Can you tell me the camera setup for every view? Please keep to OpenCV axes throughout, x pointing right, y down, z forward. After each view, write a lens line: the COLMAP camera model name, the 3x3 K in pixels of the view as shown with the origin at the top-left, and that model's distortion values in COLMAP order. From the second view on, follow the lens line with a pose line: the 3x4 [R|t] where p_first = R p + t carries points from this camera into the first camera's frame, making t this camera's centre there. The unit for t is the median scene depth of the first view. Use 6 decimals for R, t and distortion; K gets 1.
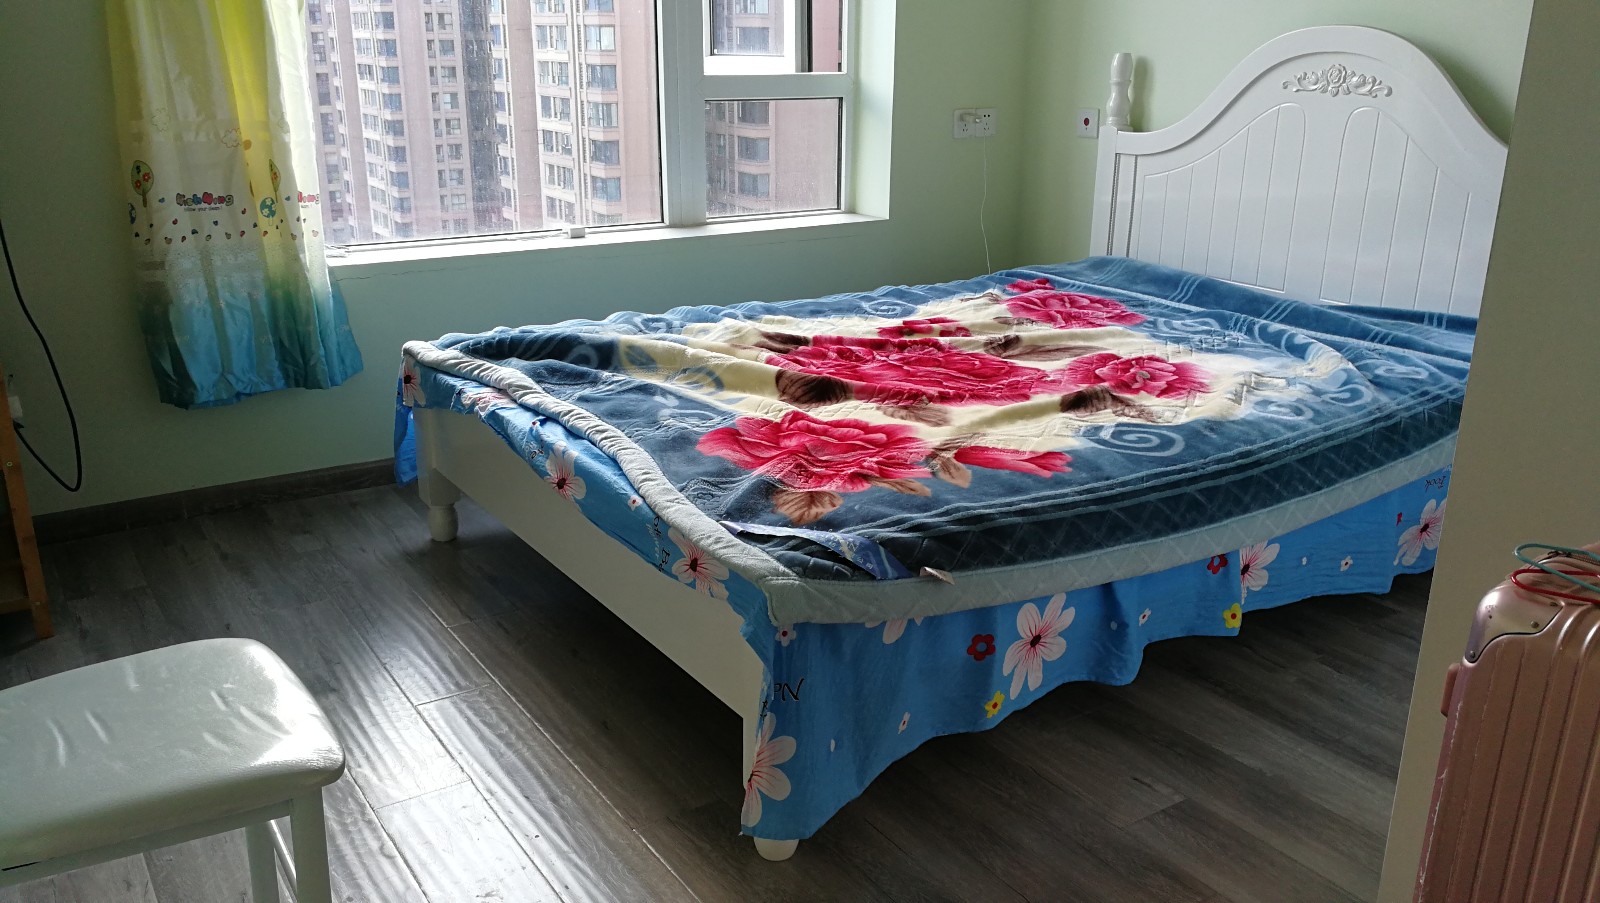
lens RADIAL K [[1257.9, 0, 803.2], [0, 1257.9, 456.9], [0, 0, 1]] dist [0.013451, 0.004059]
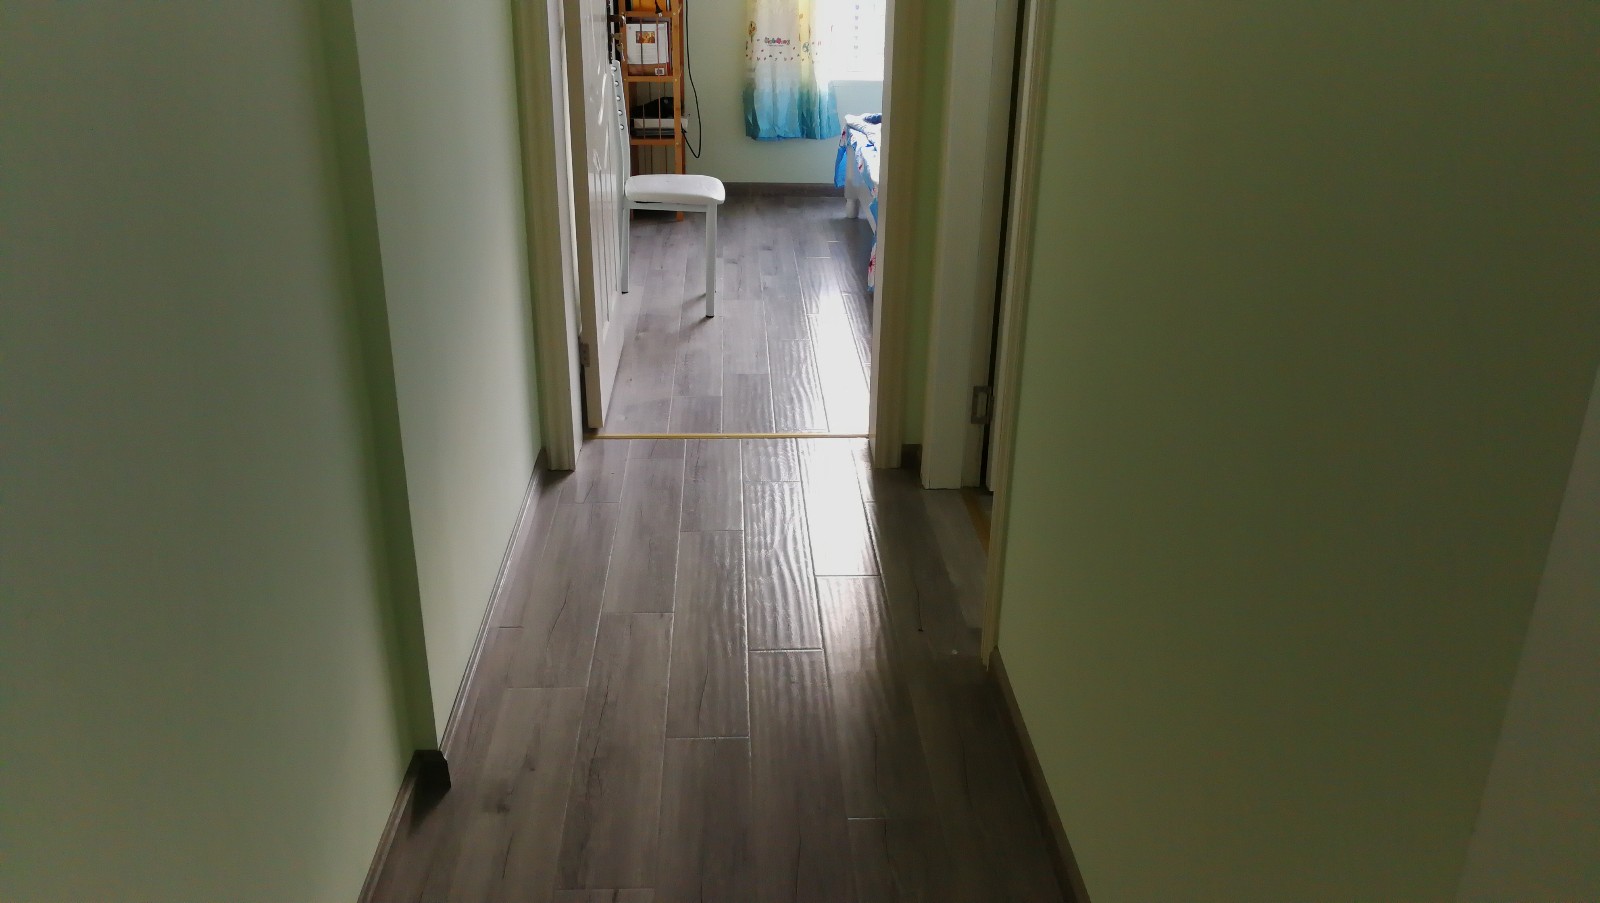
lens RADIAL K [[1257.9, 0, 795.7], [0, 1257.9, 450.4], [0, 0, 1]] dist [0.013451, 0.004059]
pose [[0.841866, 0.212833, -0.495947, 0.723738], [-0.175019, 0.976957, 0.122162, 0.198201], [0.510519, -0.016043, 0.859717, -0.794549]]
